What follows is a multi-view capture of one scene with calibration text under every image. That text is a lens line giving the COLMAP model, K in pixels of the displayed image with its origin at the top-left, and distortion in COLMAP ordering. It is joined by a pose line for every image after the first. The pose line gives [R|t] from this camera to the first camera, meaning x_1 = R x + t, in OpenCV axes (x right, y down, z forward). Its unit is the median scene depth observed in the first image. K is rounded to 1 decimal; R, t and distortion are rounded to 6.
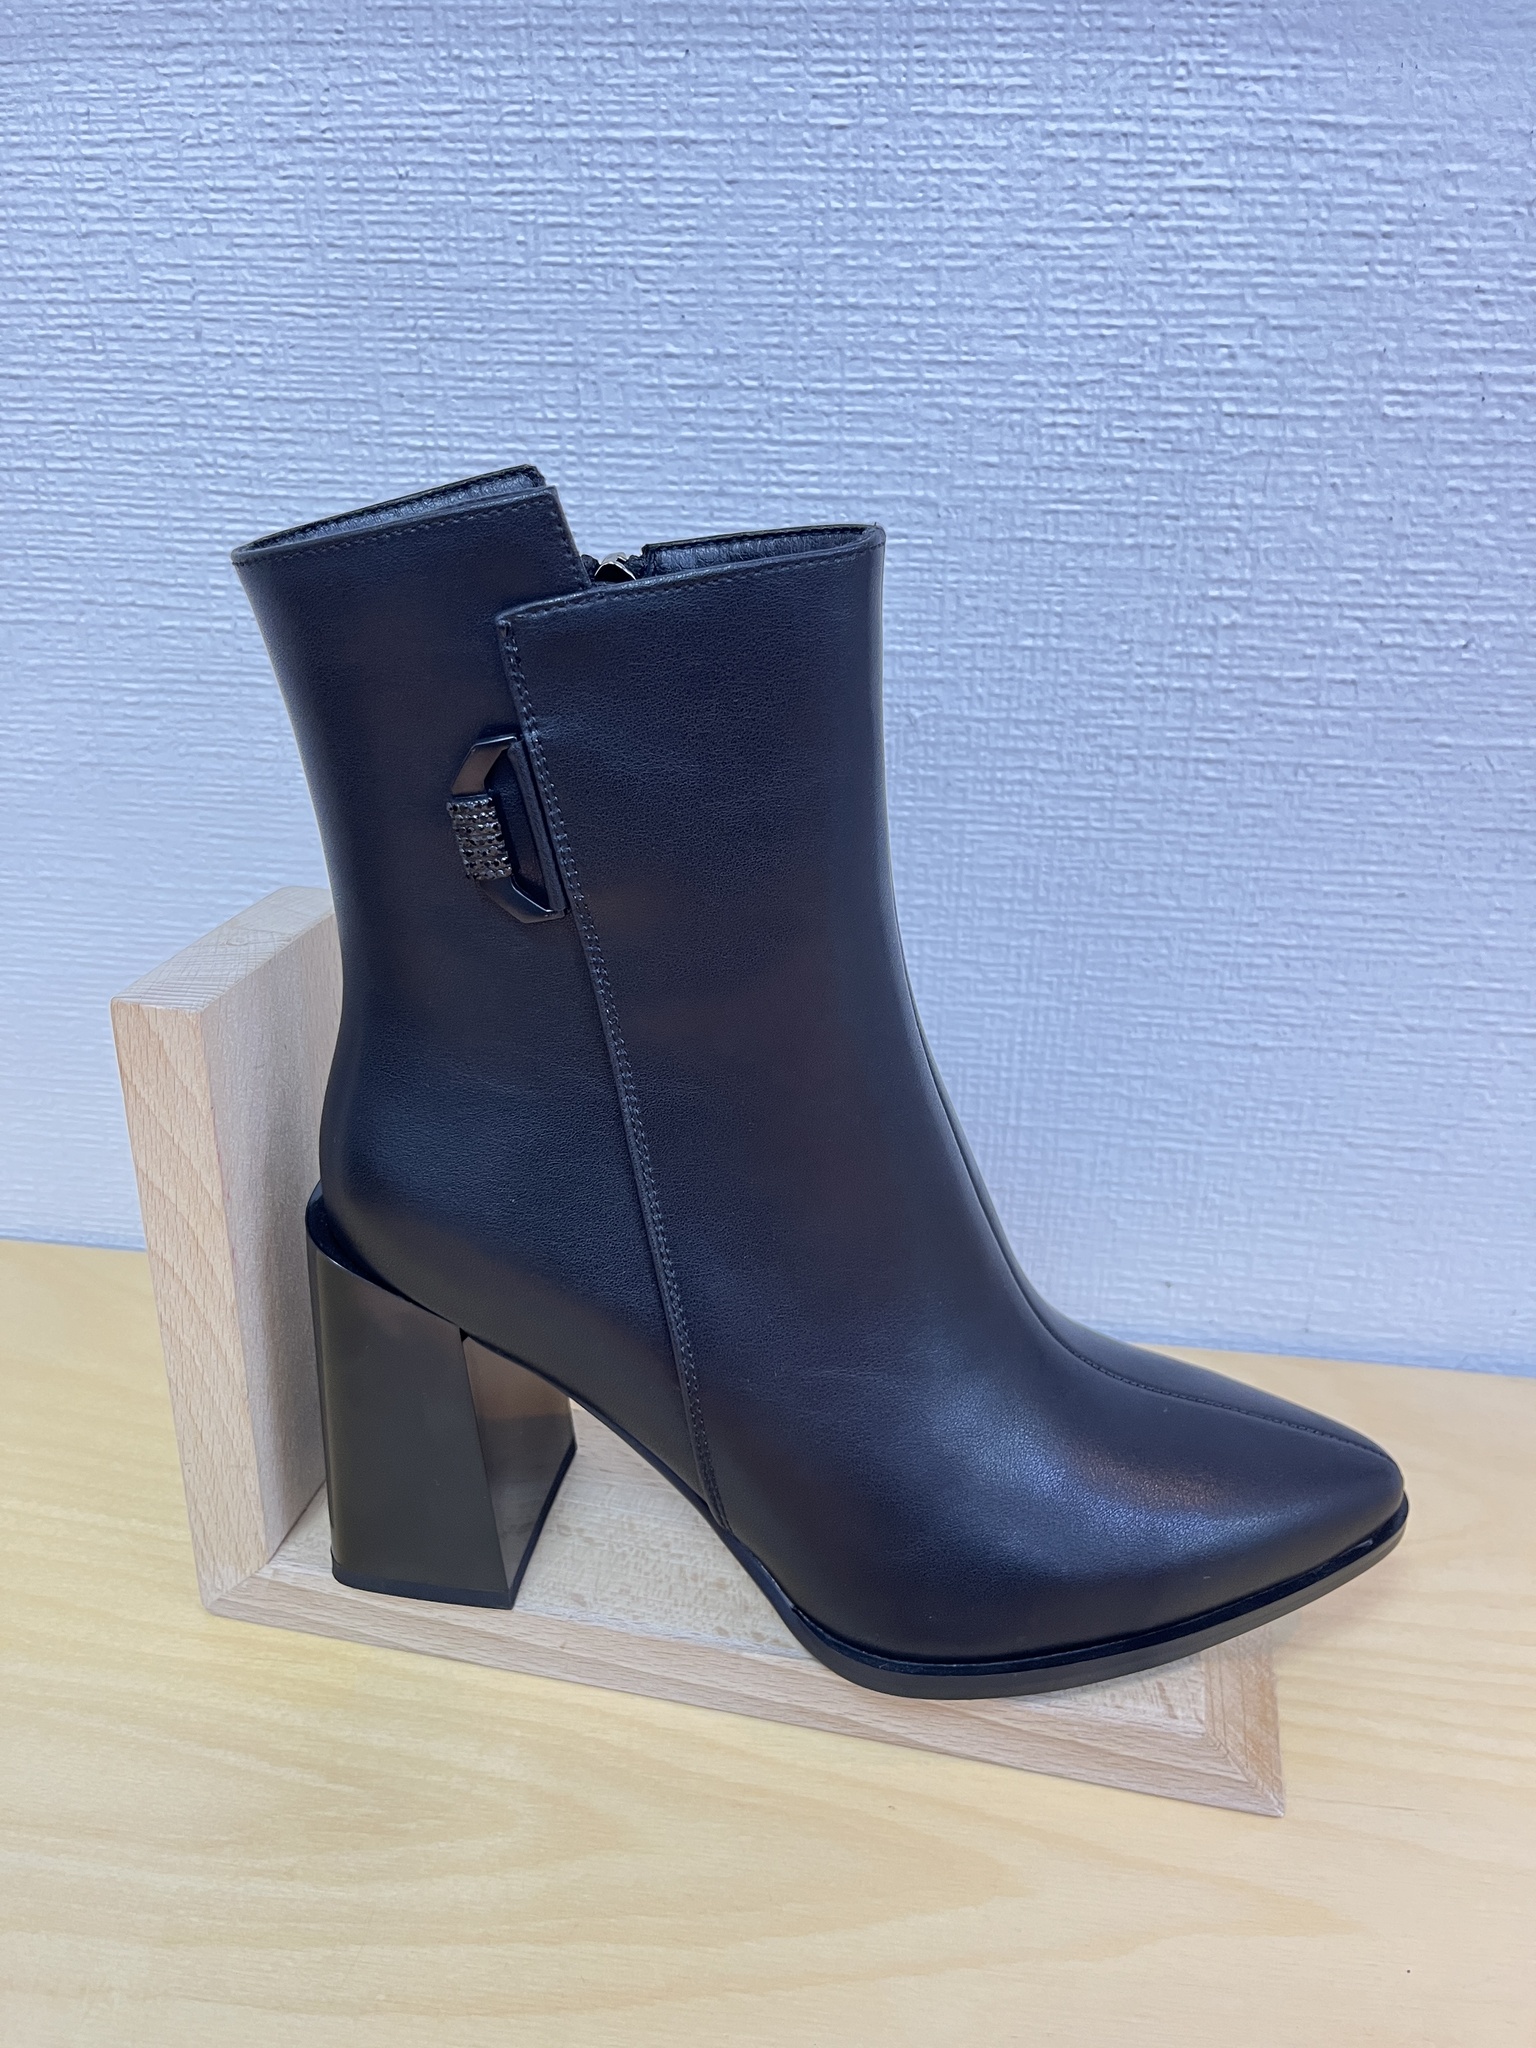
lens RADIAL K [[1600.7, 0, 757.8], [0, 1600.7, 1029.7], [0, 0, 1]] dist [0.035615, -0.061664]
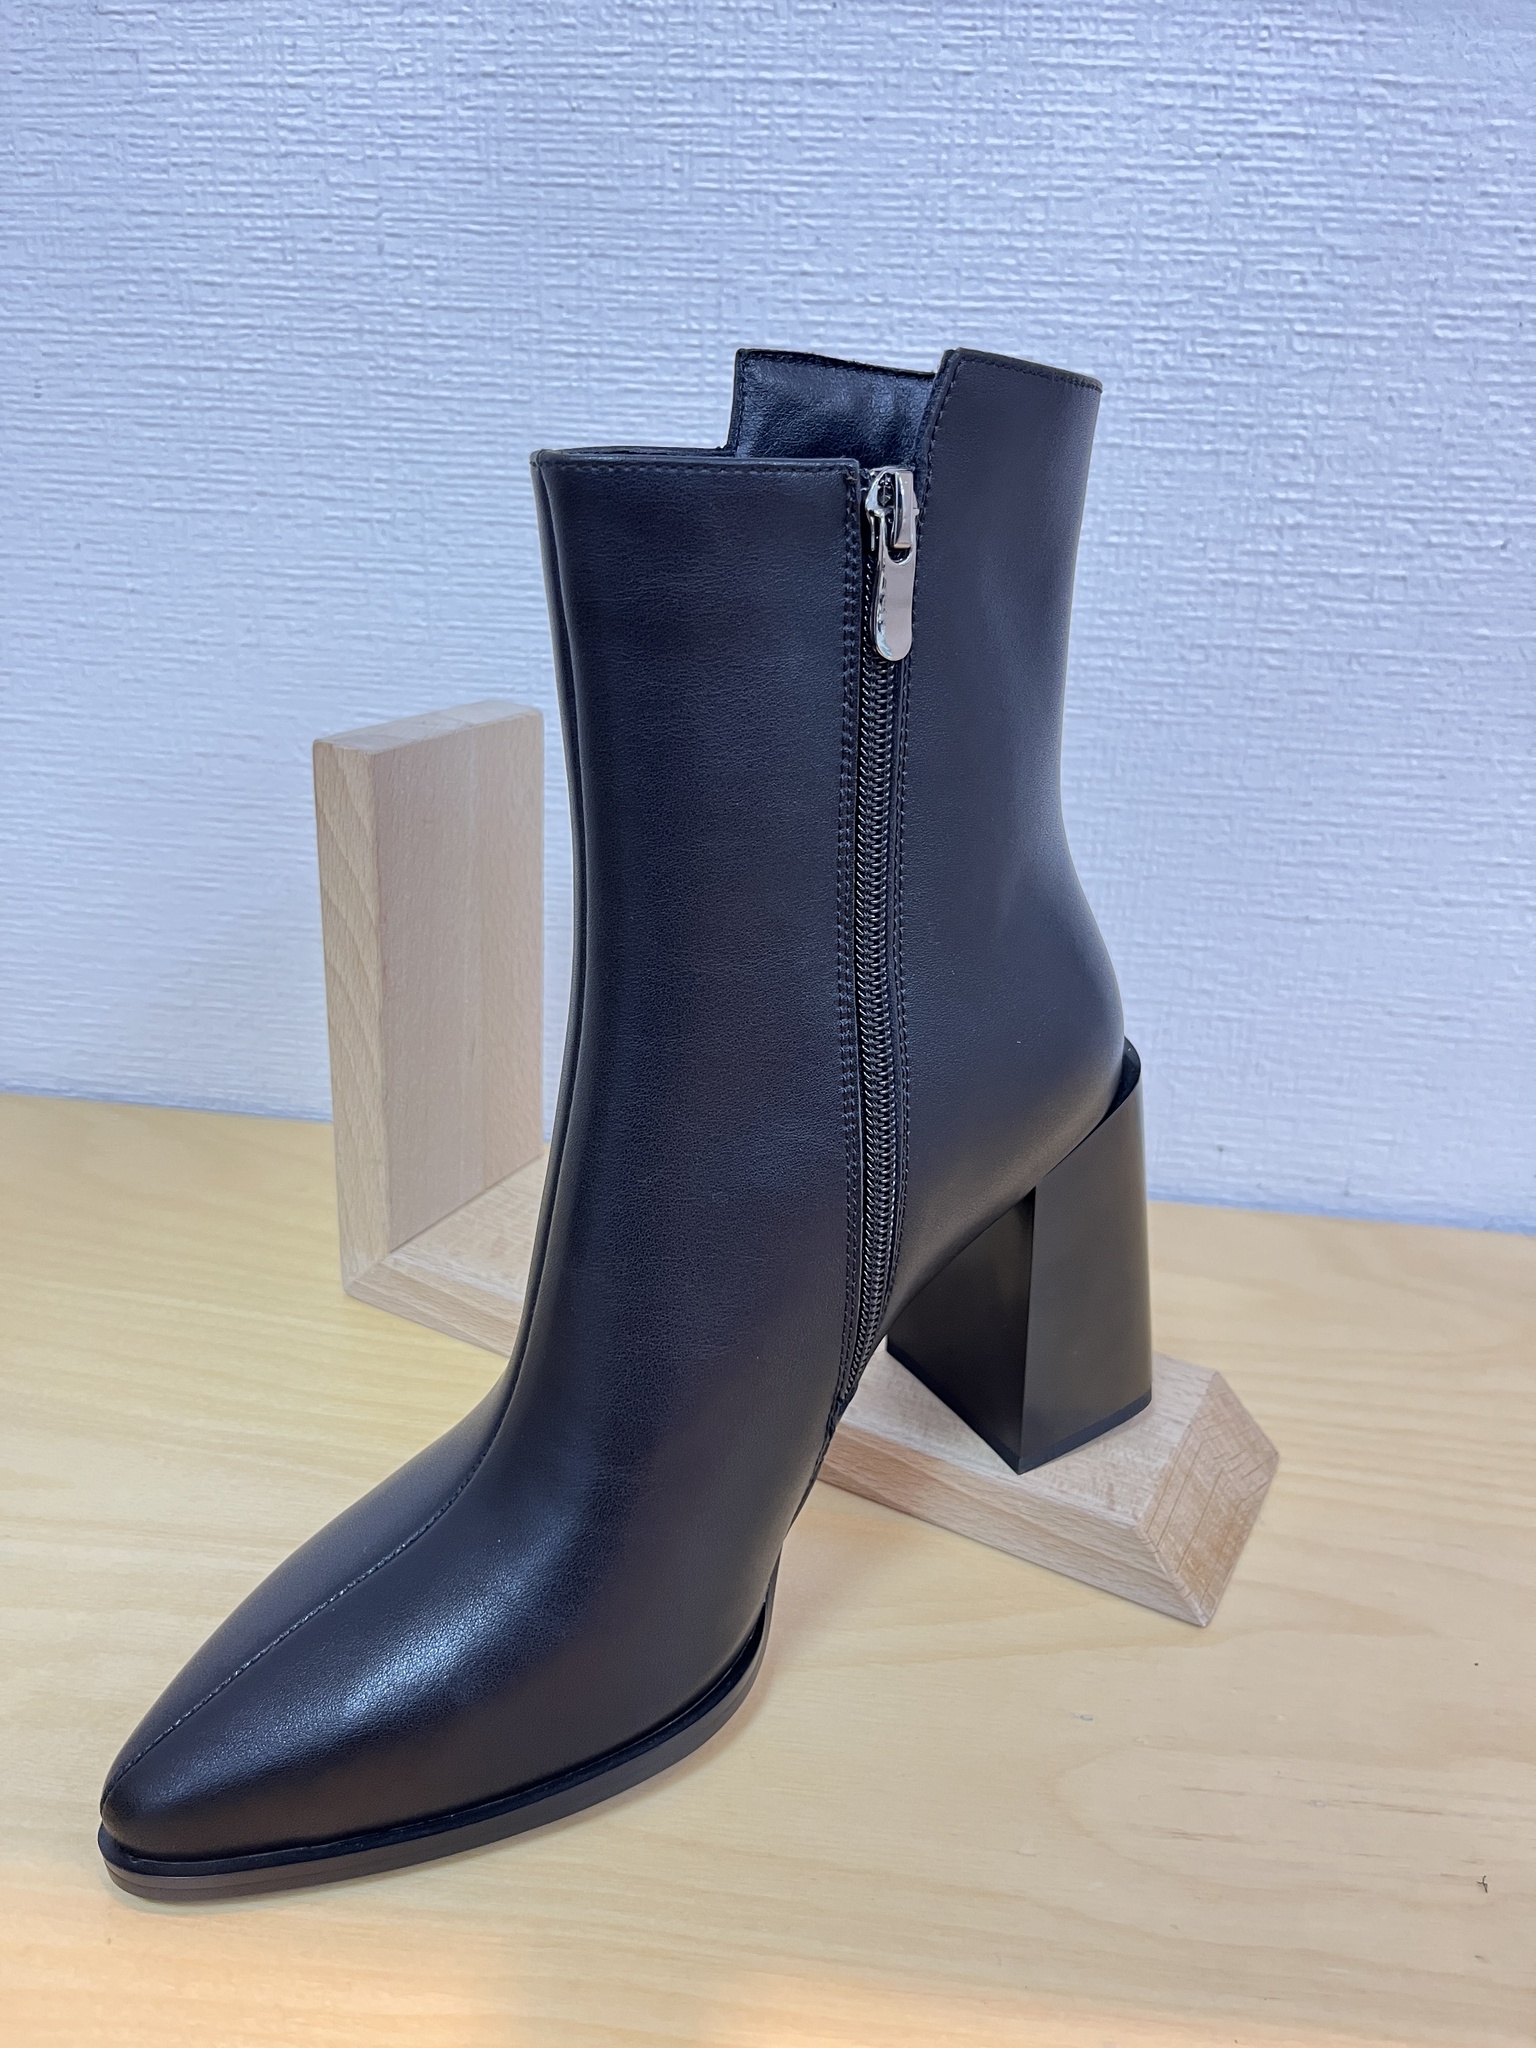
lens RADIAL K [[1600.7, 0, 756.4], [0, 1600.7, 1030.1], [0, 0, 1]] dist [0.035615, -0.061664]
pose [[0.999676, 0.018977, 0.016982, -0.096272], [-0.018297, 0.999059, -0.039325, 0.154020], [-0.017712, 0.039001, 0.999082, -0.105027]]
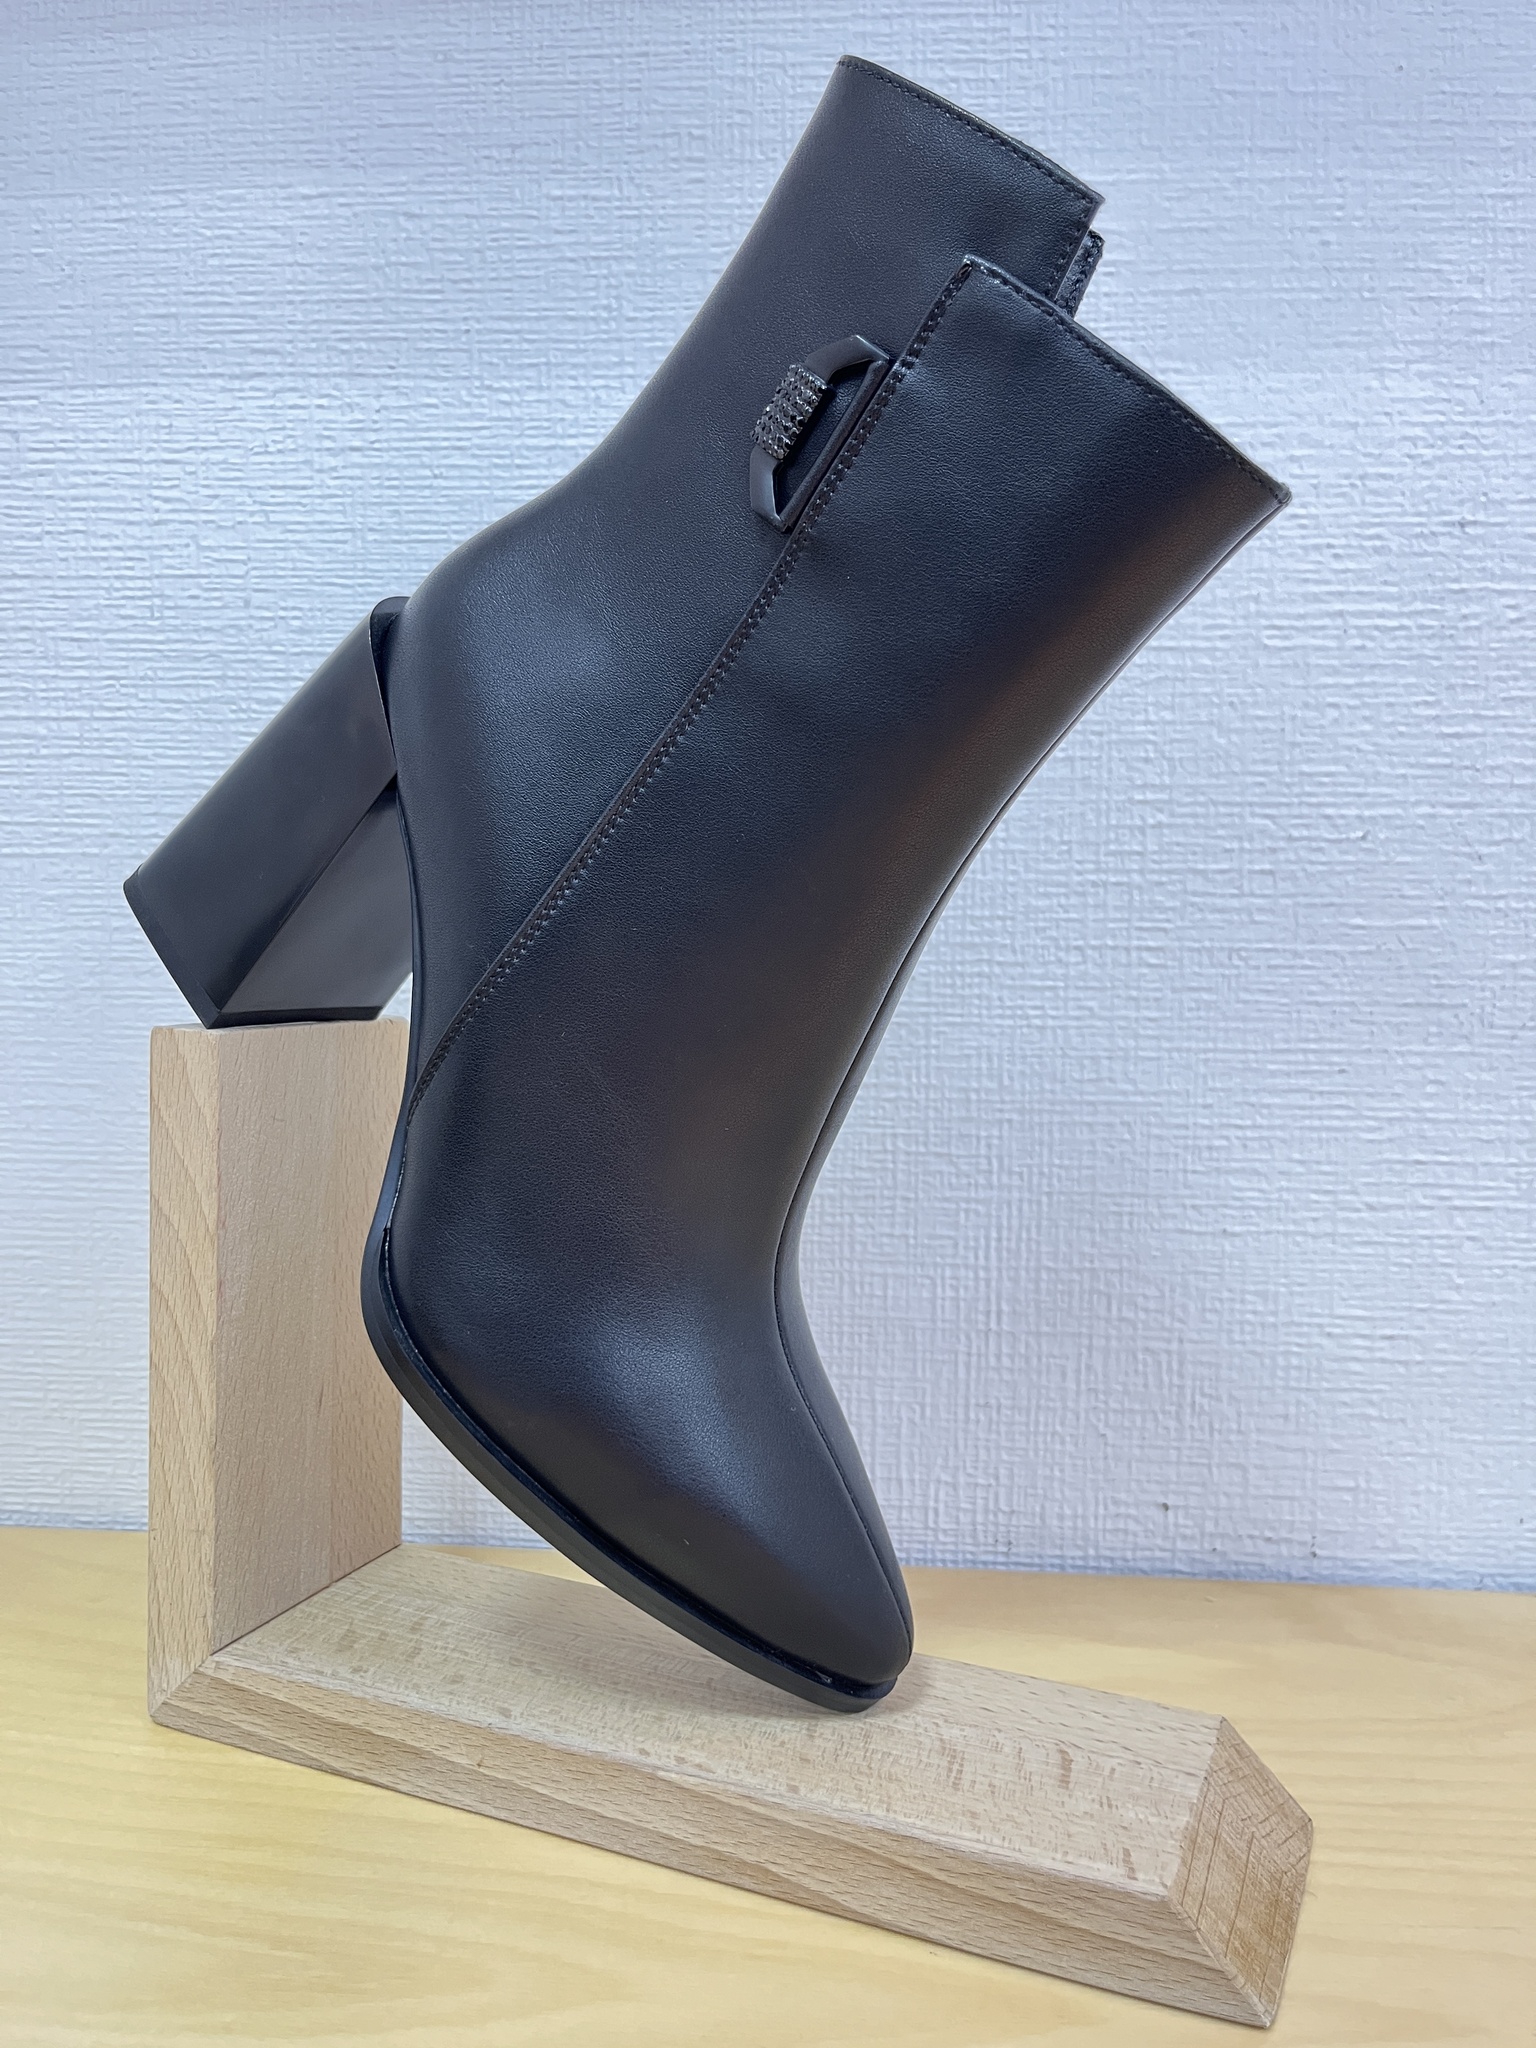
lens RADIAL K [[1600.7, 0, 757.5], [0, 1600.7, 1025.6], [0, 0, 1]] dist [0.035615, -0.061664]
pose [[0.998412, -0.004574, 0.056147, -0.049108], [0.024573, 0.932233, -0.361022, 0.280940], [-0.050691, 0.361829, 0.930865, 0.018237]]
